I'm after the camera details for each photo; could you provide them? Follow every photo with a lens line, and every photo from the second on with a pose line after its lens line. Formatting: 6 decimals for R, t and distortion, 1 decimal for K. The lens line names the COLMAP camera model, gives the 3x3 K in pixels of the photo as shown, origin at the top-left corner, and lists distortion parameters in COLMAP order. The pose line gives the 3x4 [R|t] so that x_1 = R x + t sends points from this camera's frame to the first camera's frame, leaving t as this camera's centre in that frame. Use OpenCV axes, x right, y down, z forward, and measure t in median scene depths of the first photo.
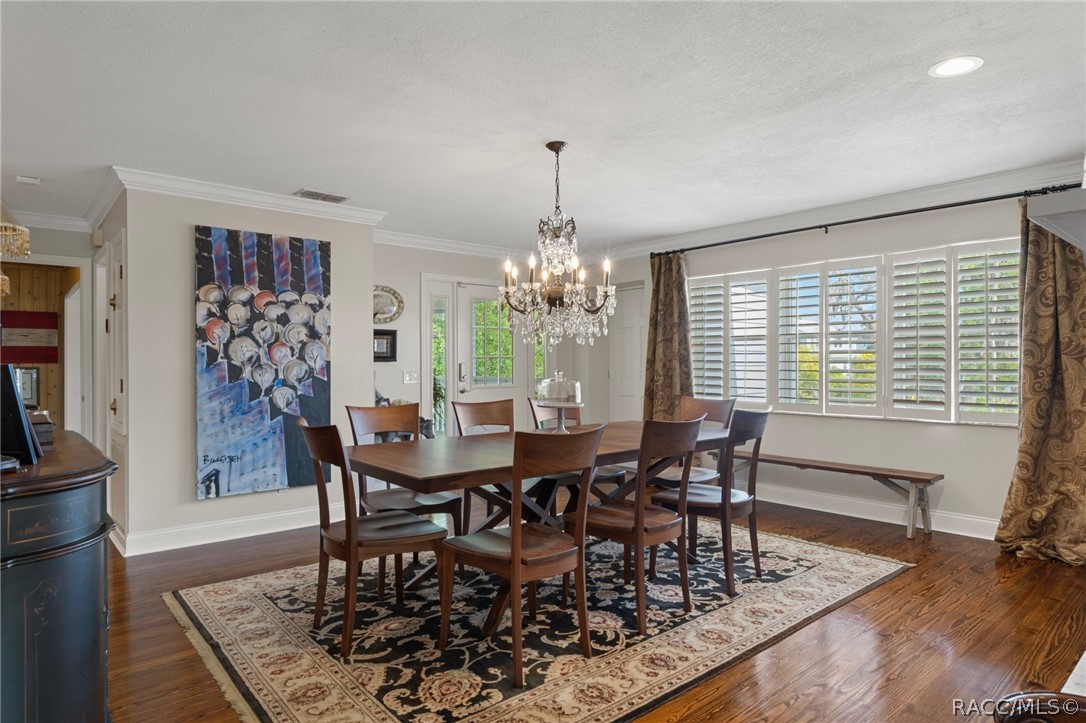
lens RADIAL K [[633.3, 0, 543.0], [0, 633.3, 361.5], [0, 0, 1]] dist [-0.003044, -0.001332]
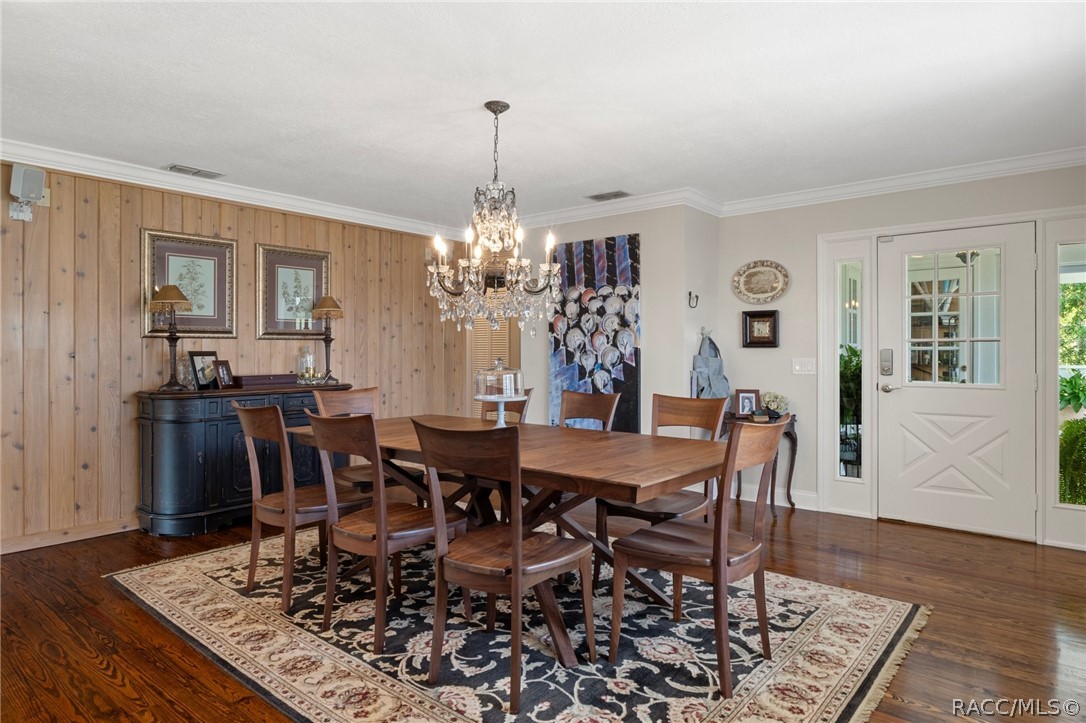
lens RADIAL K [[636.9, 0, 544.6], [0, 636.9, 350.6], [0, 0, 1]] dist [0.001119, 0.000328]
pose [[0.167086, 0.002615, -0.985939, 0.735549], [0.003366, 0.999989, 0.003223, 0.000508], [0.985937, -0.003857, 0.167076, 0.734121]]
